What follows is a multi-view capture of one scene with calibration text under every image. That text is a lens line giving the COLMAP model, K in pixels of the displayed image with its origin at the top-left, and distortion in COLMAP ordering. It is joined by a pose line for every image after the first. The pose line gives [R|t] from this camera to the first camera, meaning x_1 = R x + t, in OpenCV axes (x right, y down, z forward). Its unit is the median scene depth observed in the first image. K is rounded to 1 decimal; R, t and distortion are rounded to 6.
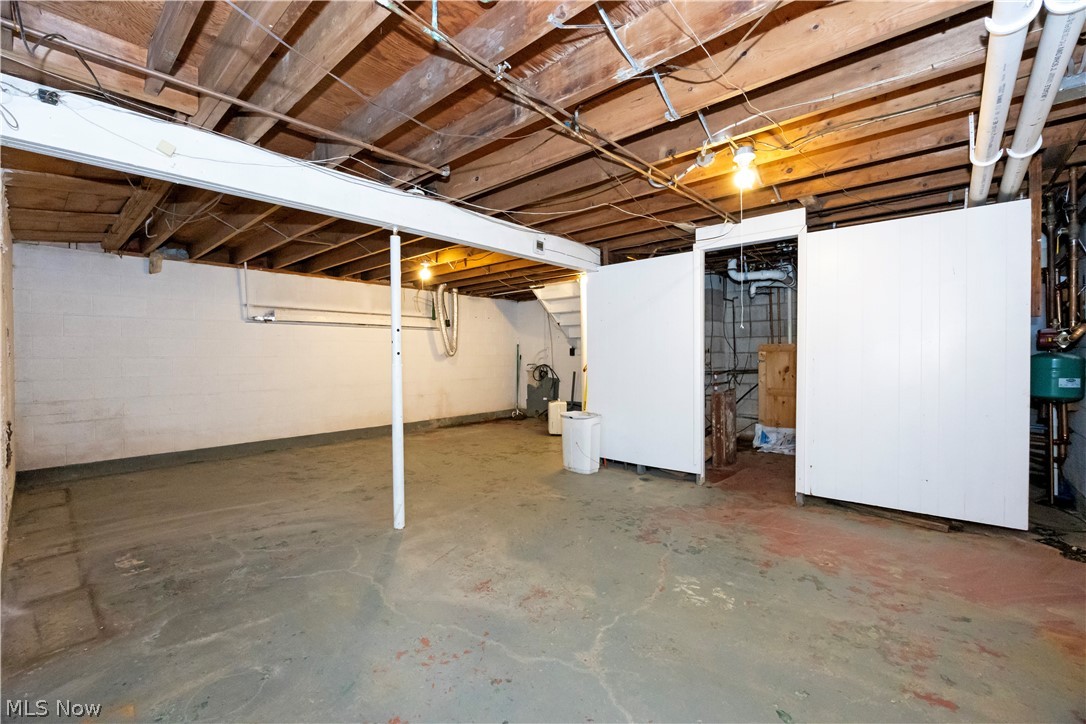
lens RADIAL K [[461.8, 0, 542.7], [0, 461.8, 358.9], [0, 0, 1]] dist [-0.003184, -0.000200]
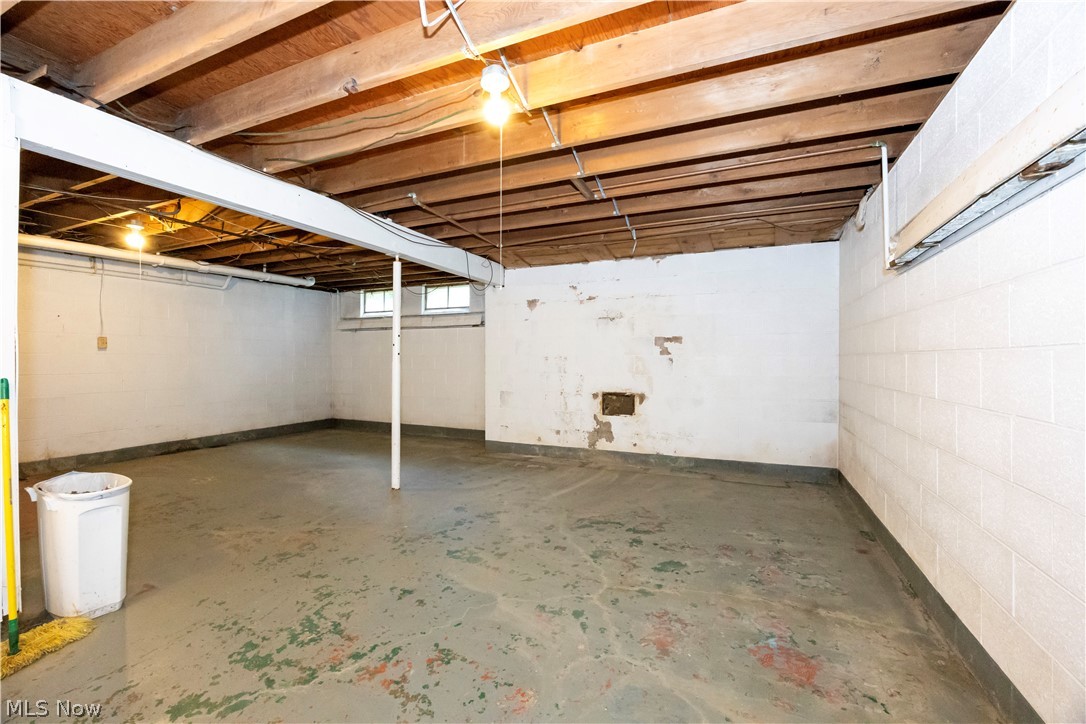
lens RADIAL K [[461.8, 0, 542.7], [0, 461.8, 358.9], [0, 0, 1]] dist [-0.003184, -0.000200]
pose [[-0.954843, 0.009649, -0.296954, -0.280314], [0.007576, 0.999938, 0.008133, -0.004404], [0.297014, 0.005516, -0.954857, 2.032847]]
